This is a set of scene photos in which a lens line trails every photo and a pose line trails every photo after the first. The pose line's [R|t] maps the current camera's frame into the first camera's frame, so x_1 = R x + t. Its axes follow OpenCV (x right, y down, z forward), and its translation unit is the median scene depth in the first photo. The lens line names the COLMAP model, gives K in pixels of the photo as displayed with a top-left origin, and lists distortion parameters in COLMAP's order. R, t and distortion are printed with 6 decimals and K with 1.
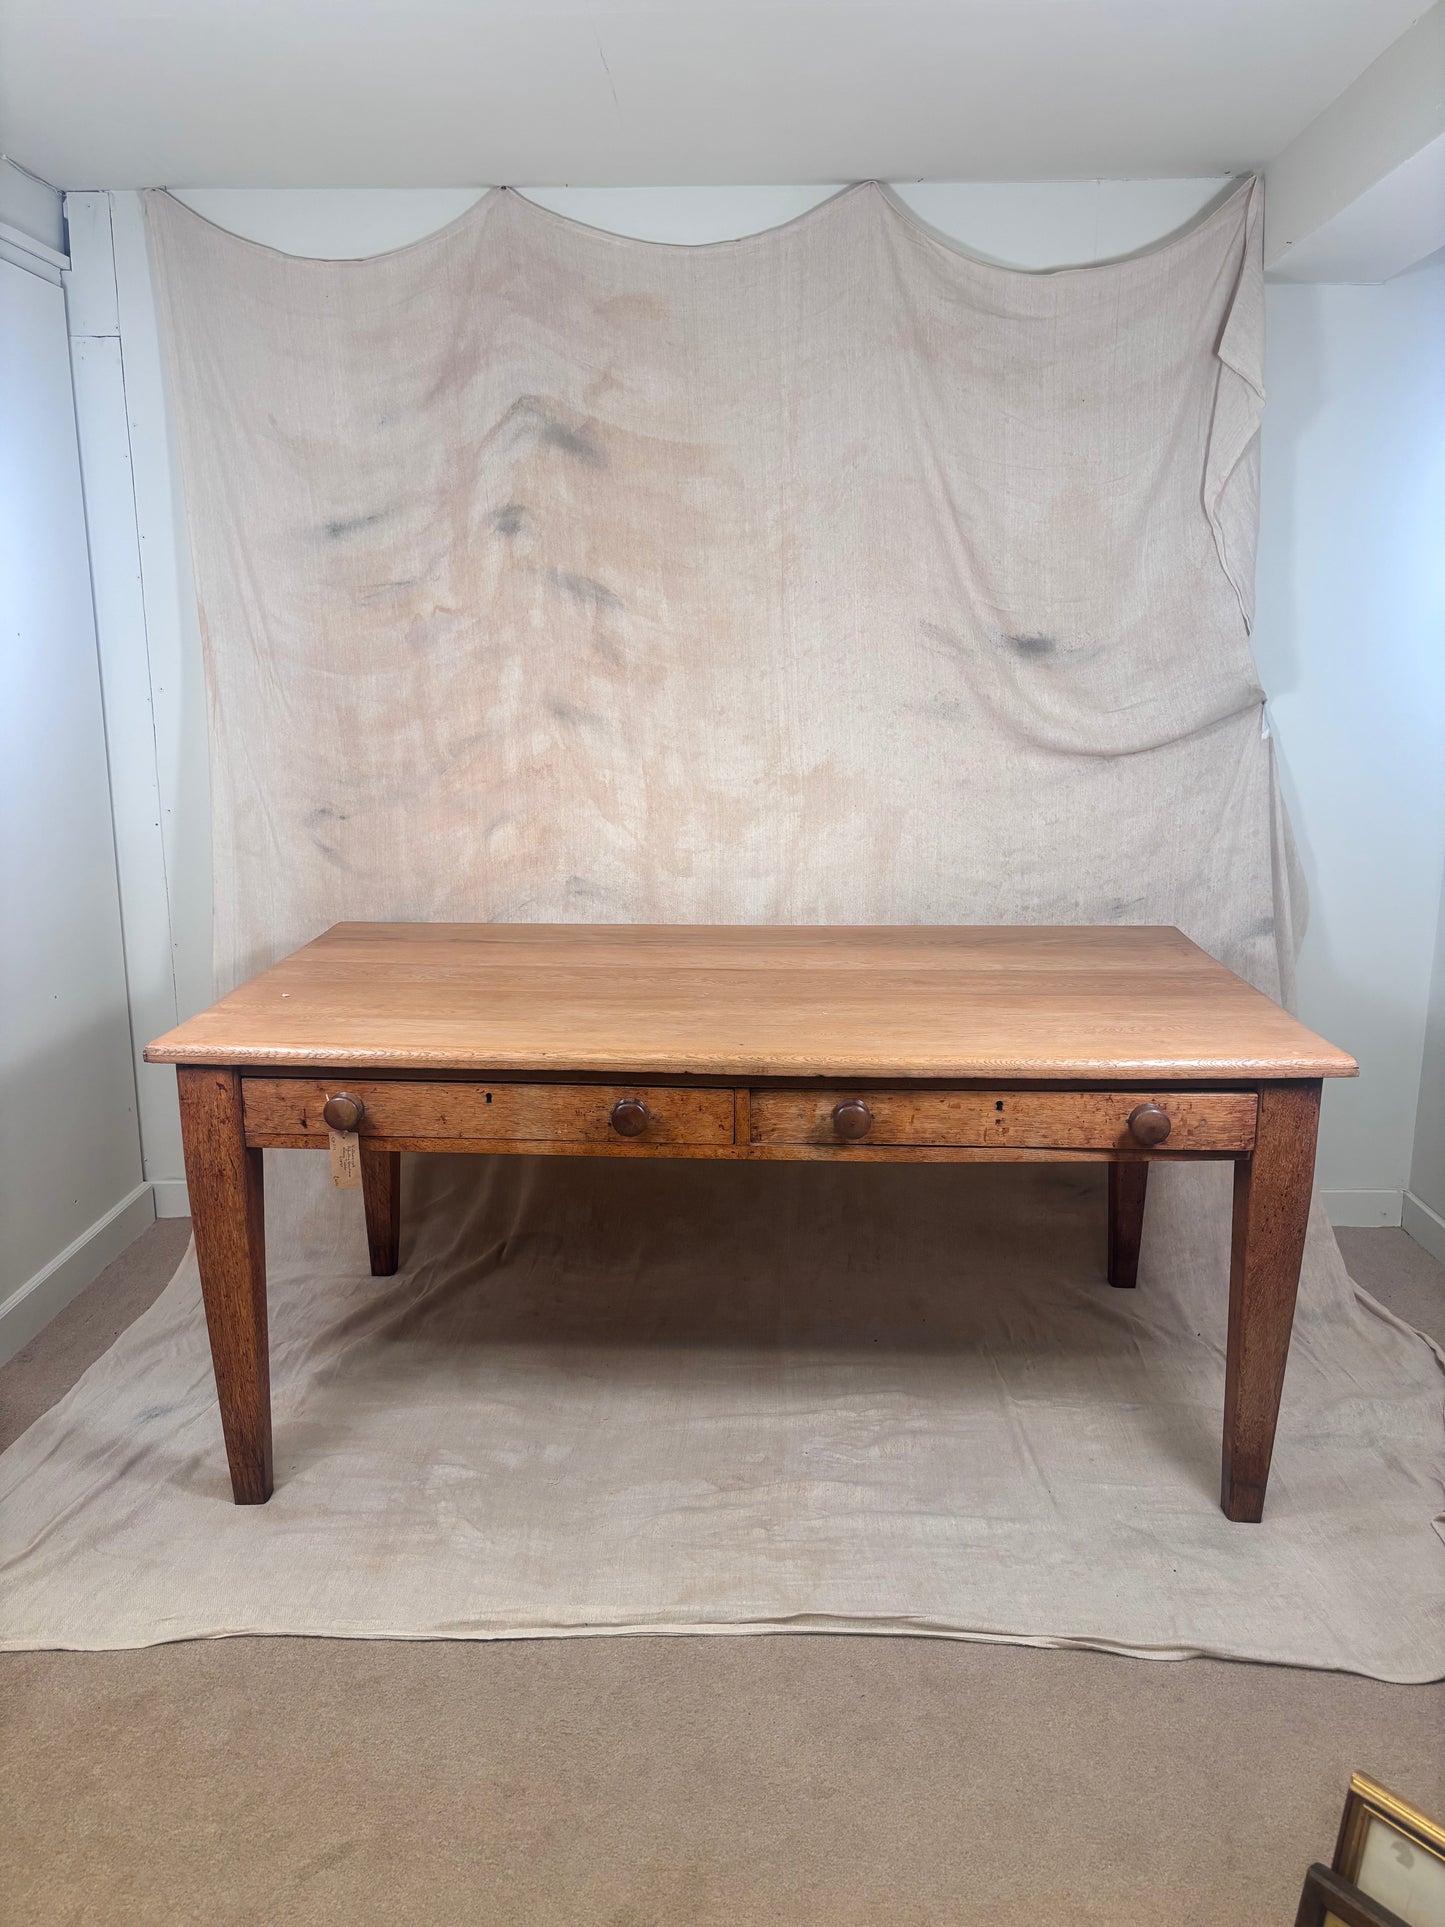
lens RADIAL K [[1488.4, 0, 715.8], [0, 1488.4, 944.5], [0, 0, 1]] dist [0.030230, -0.034443]
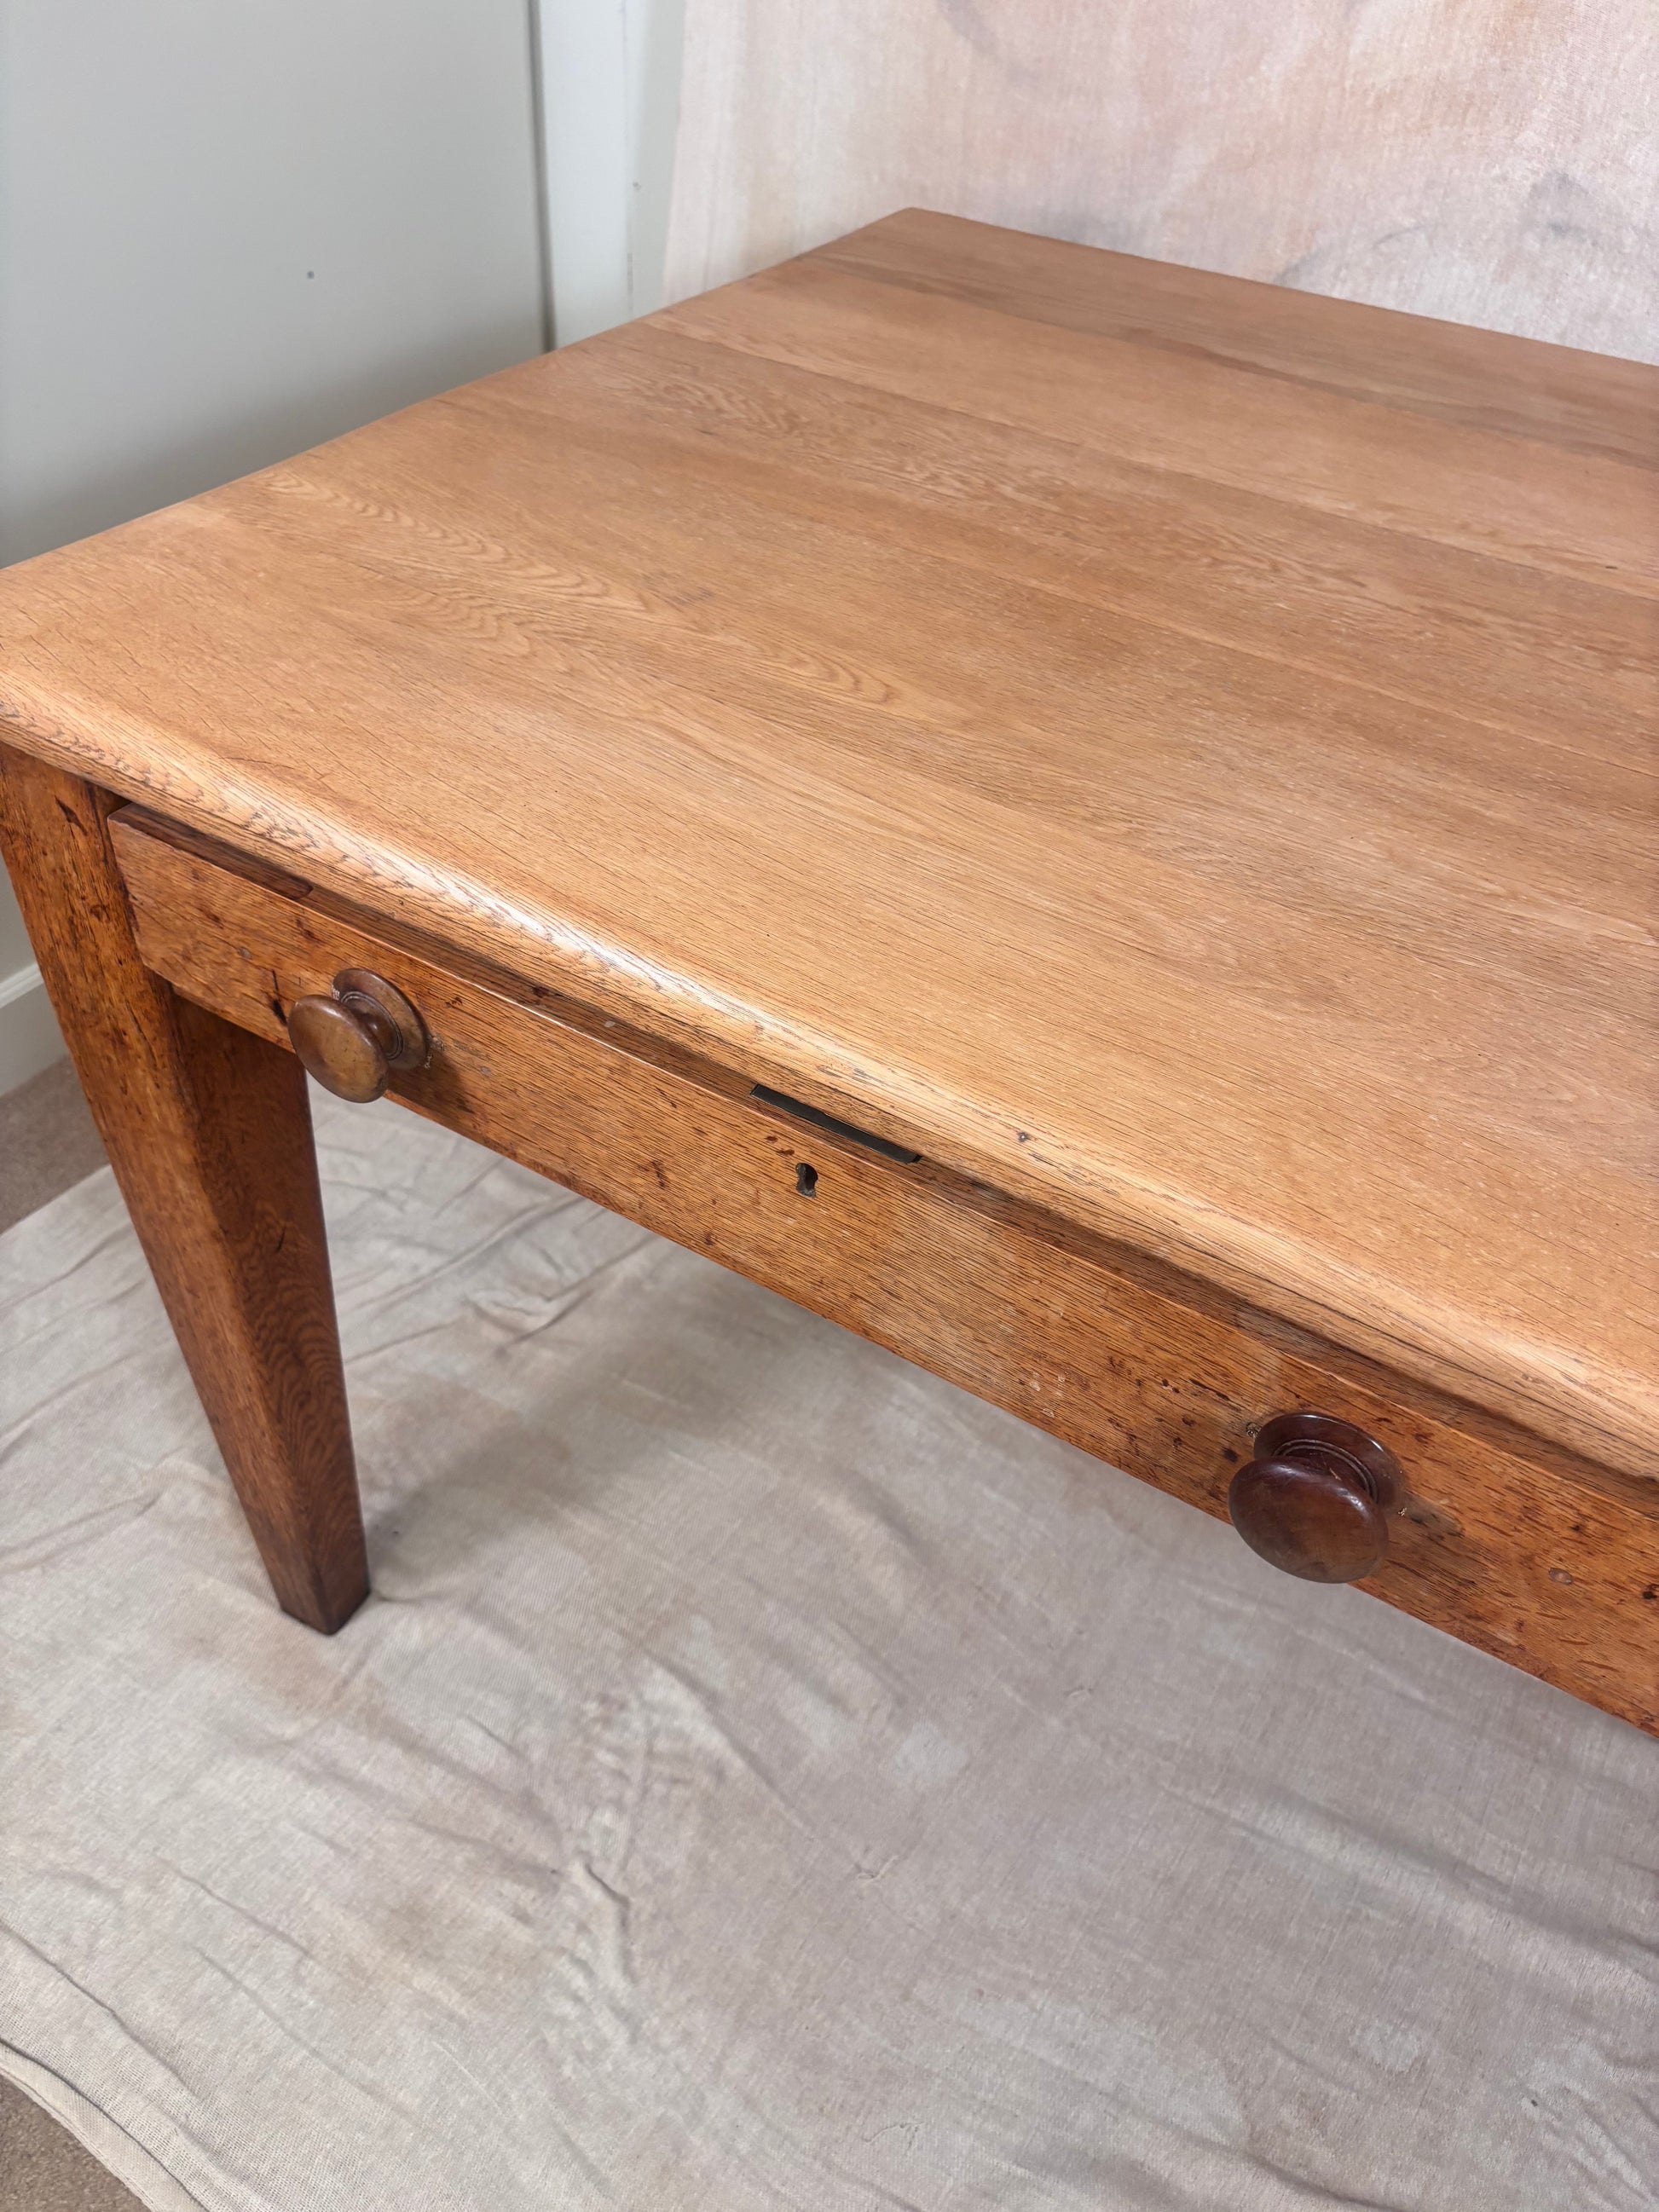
lens RADIAL K [[1708.7, 0, 821.5], [0, 1708.7, 1101.3], [0, 0, 1]] dist [0.030230, -0.034443]
pose [[0.864523, 0.364361, -0.346181, -0.027281], [-0.155343, 0.848779, 0.505414, -0.040120], [0.477984, -0.383165, 0.790389, 0.542417]]
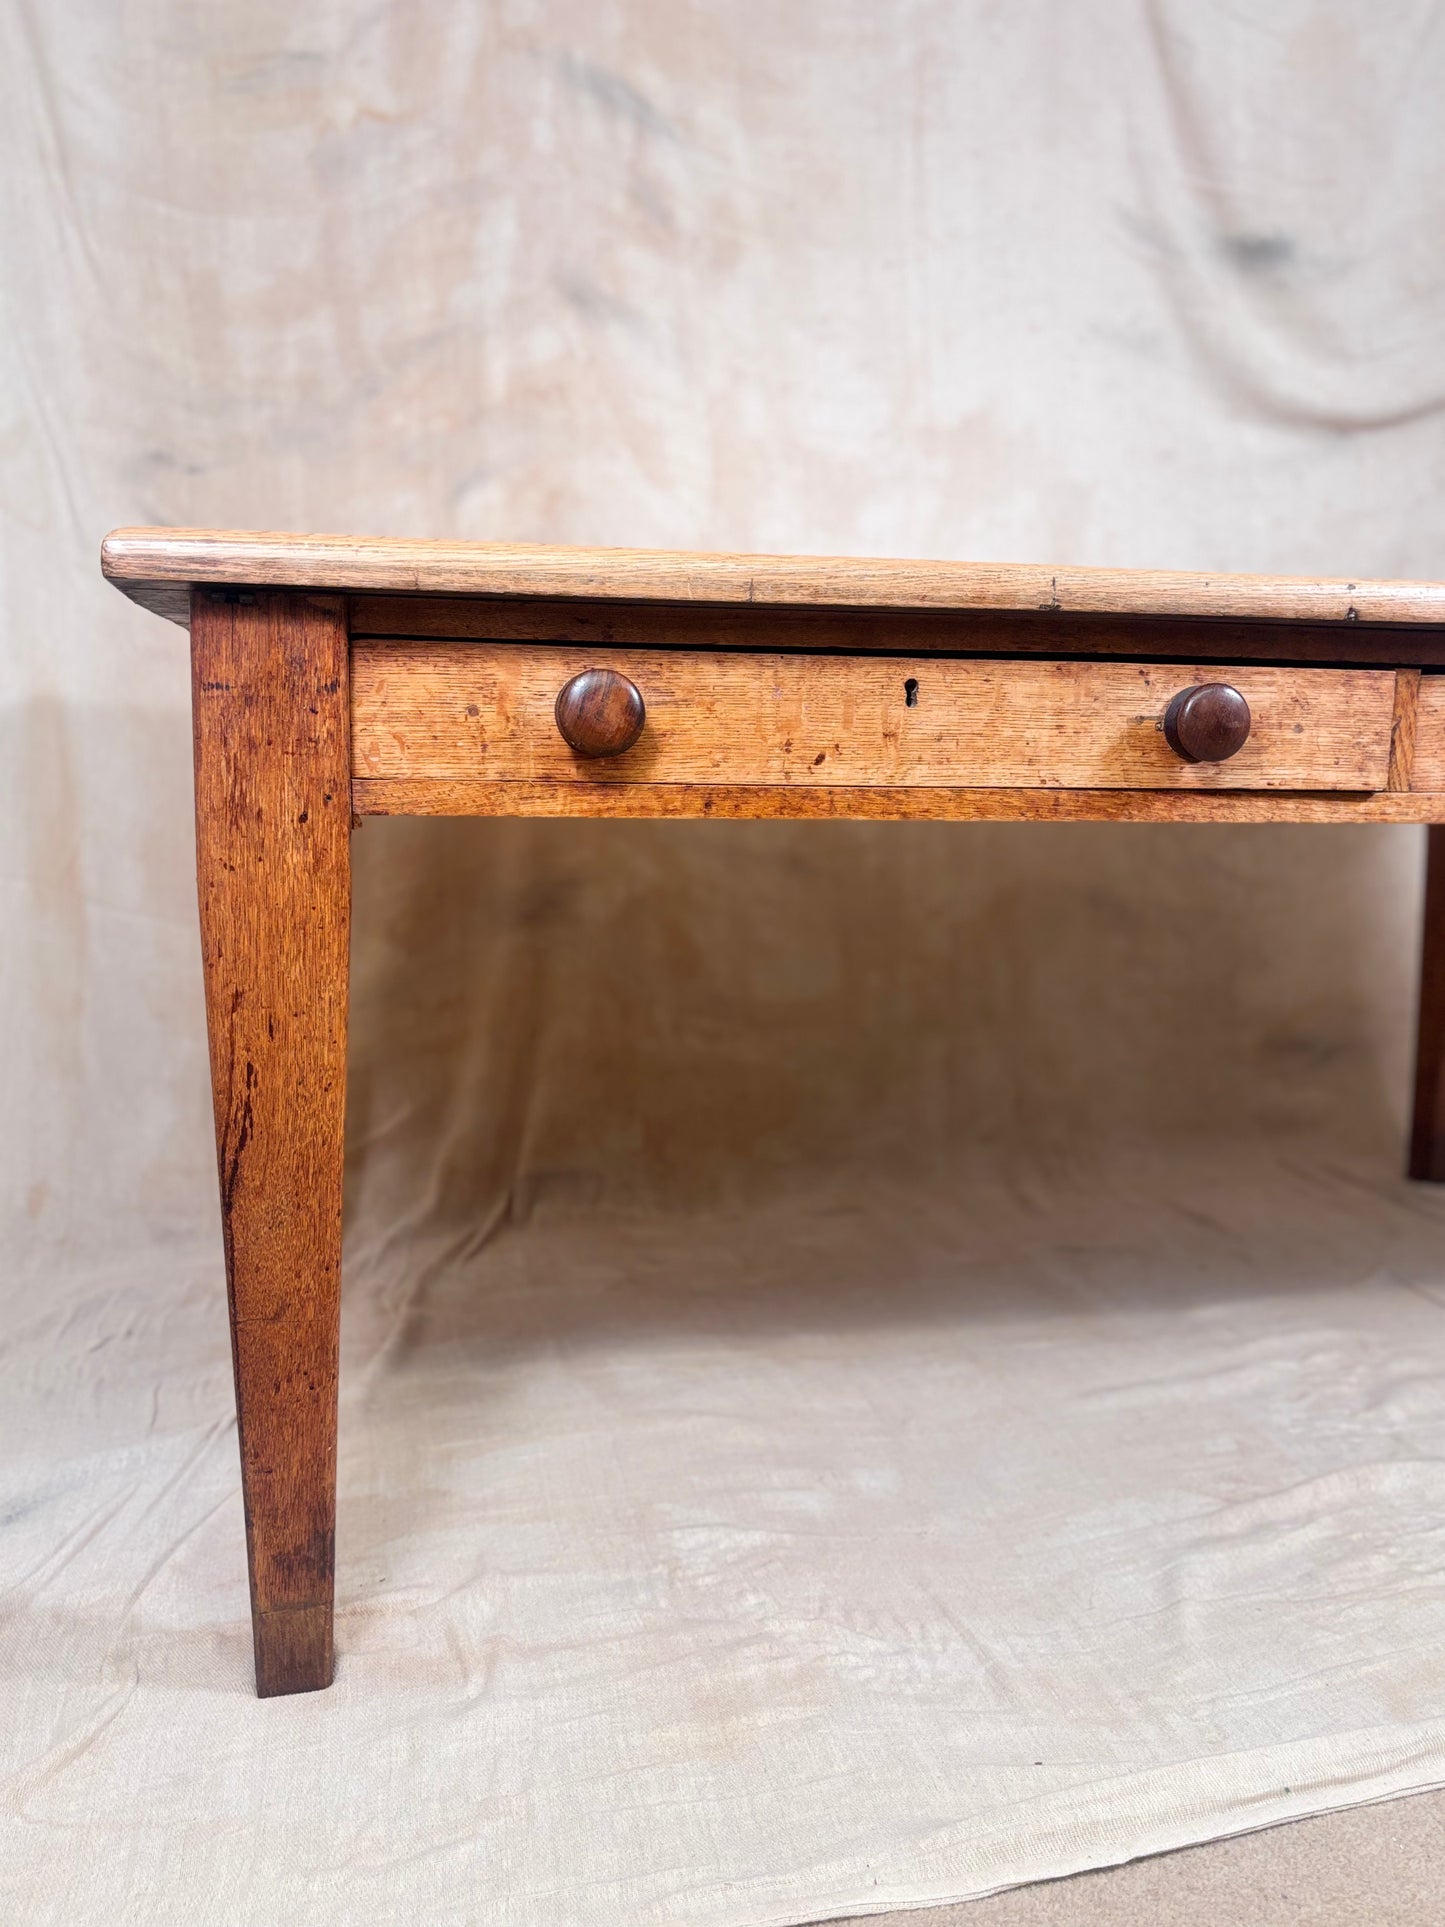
lens RADIAL K [[1618.0, 0, 704.7], [0, 1618.0, 966.4], [0, 0, 1]] dist [-0.009939, 0.012240]
pose [[0.961335, -0.034260, 0.273242, -0.248682], [0.044738, 0.998480, -0.032205, 0.141212], [-0.271723, 0.043184, 0.961406, 0.374428]]
